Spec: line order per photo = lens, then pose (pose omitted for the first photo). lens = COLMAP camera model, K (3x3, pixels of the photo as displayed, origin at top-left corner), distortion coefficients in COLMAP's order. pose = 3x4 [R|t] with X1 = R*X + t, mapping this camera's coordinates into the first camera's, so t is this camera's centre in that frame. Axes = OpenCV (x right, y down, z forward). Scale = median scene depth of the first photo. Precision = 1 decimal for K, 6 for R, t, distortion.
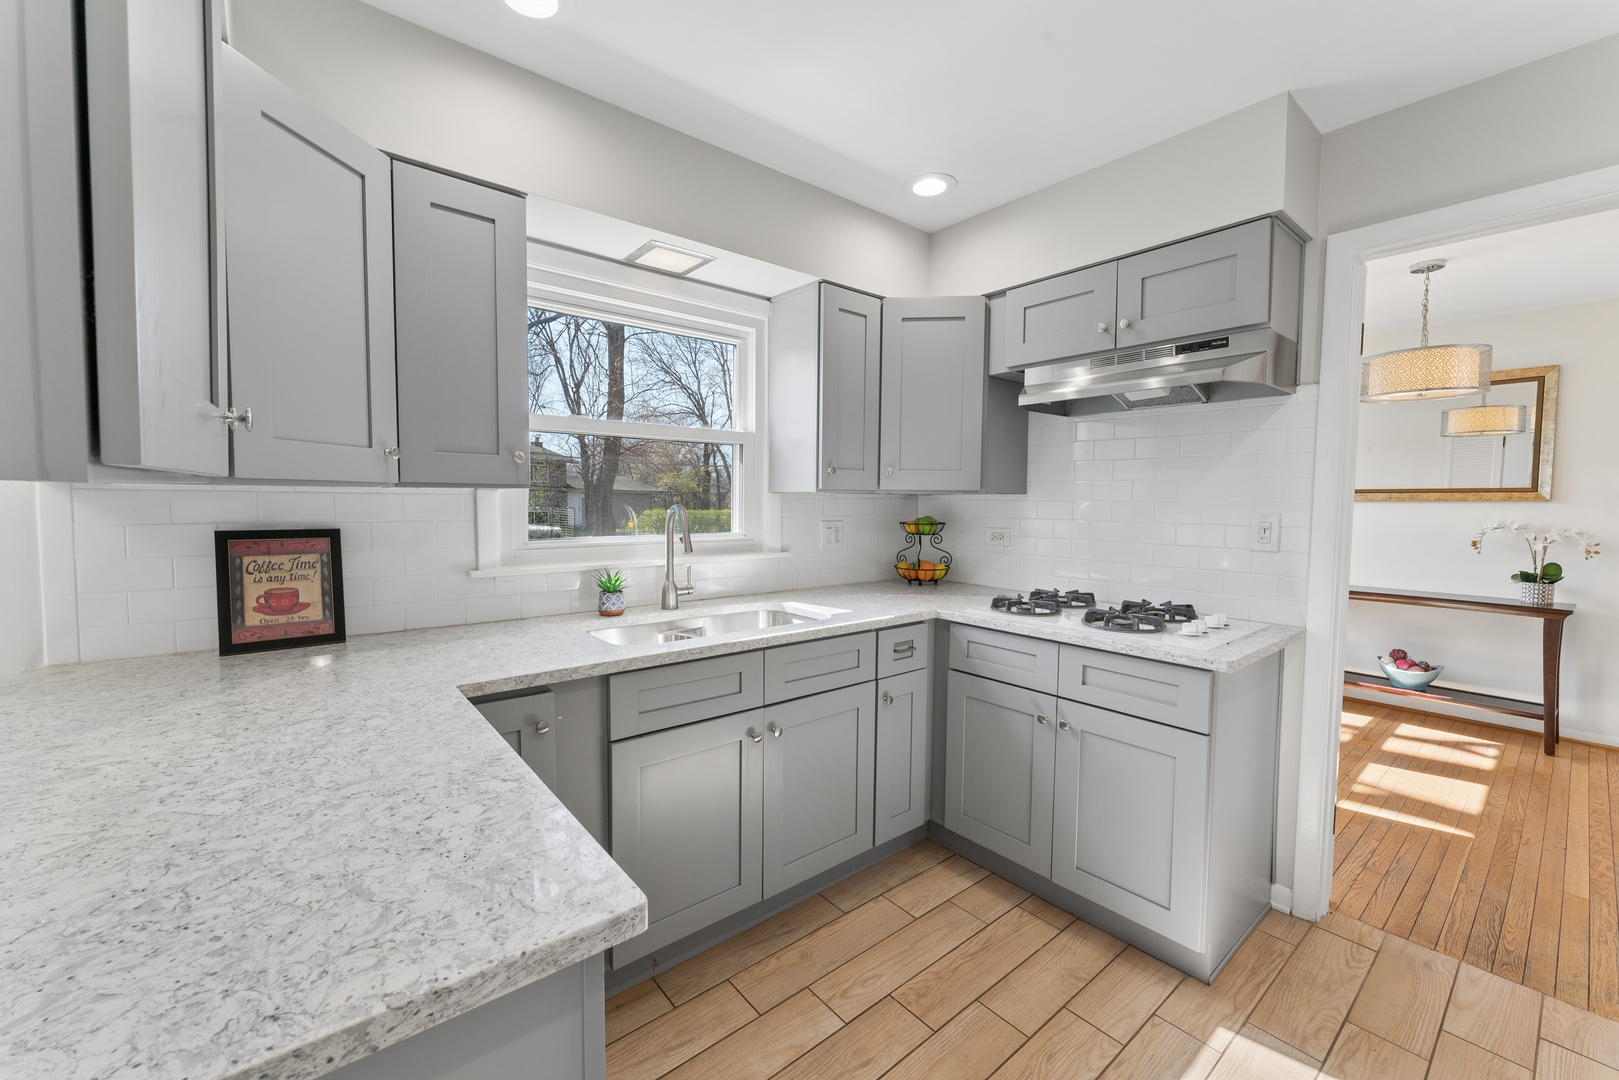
lens RADIAL K [[646.5, 0, 808.8], [0, 646.5, 535.7], [0, 0, 1]] dist [-0.000239, 0.000292]
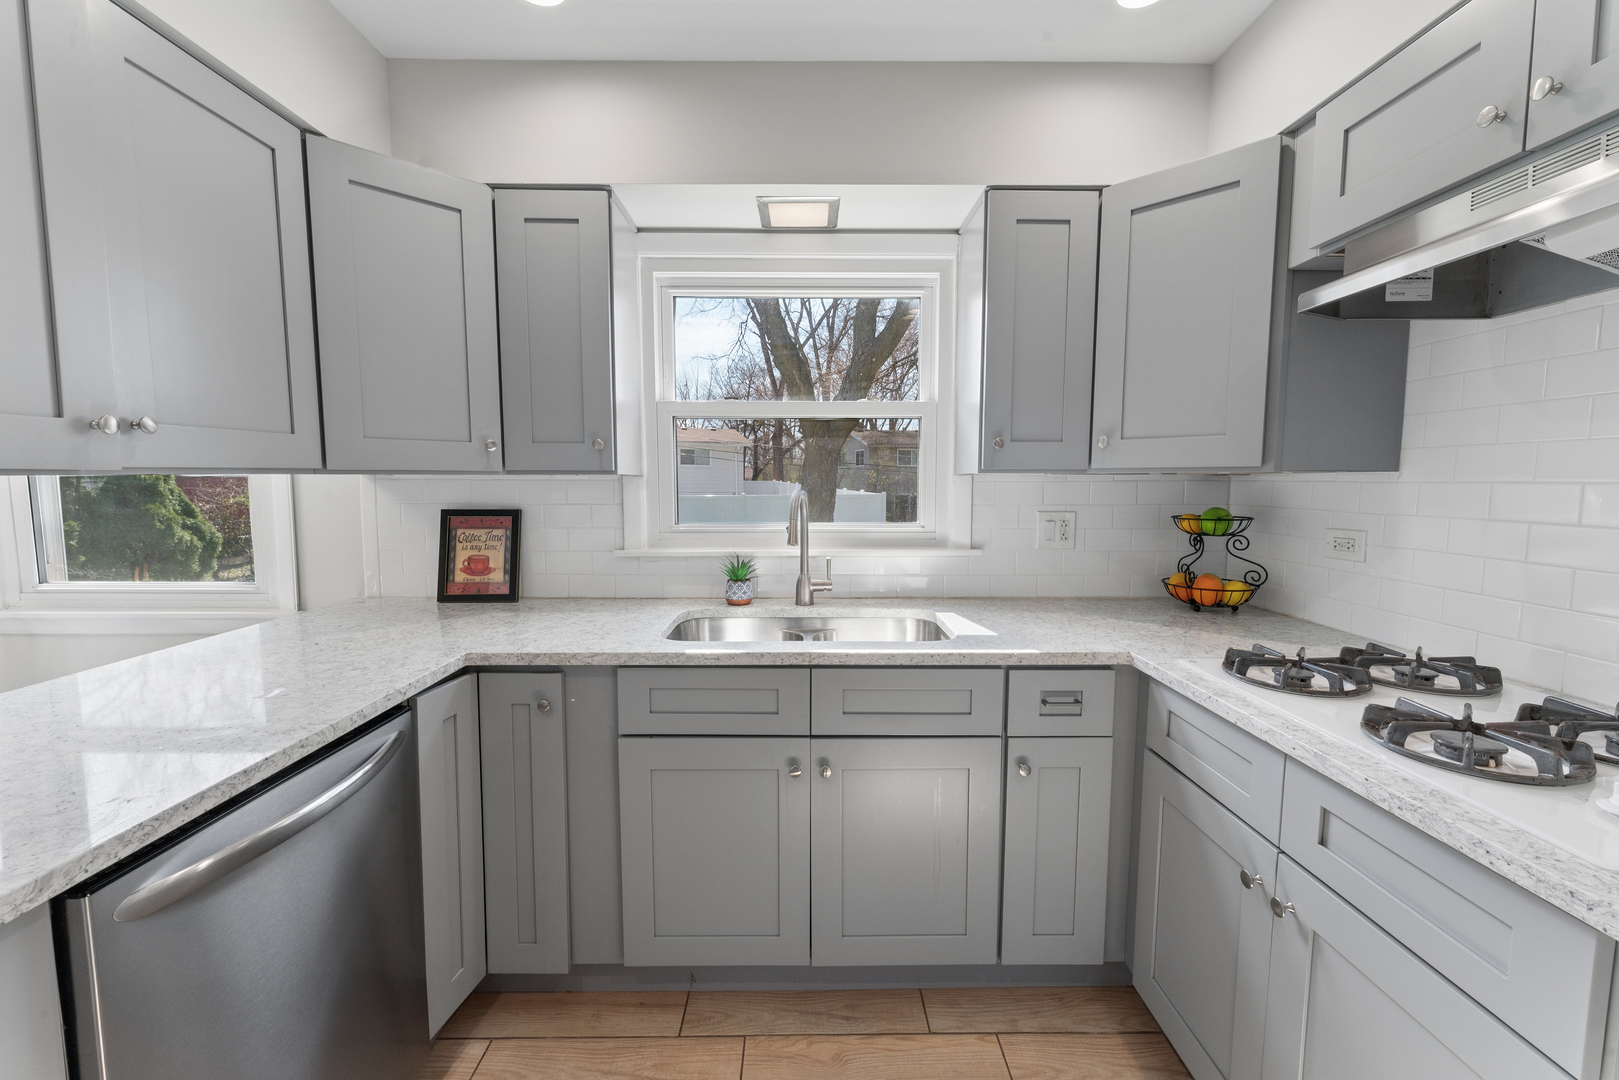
lens RADIAL K [[646.5, 0, 808.8], [0, 646.5, 535.7], [0, 0, 1]] dist [-0.000239, 0.000292]
pose [[0.777650, 0.045973, -0.627015, 0.368451], [-0.030470, 0.998907, 0.035450, -0.016549], [0.627959, -0.008463, 0.778200, 0.308441]]
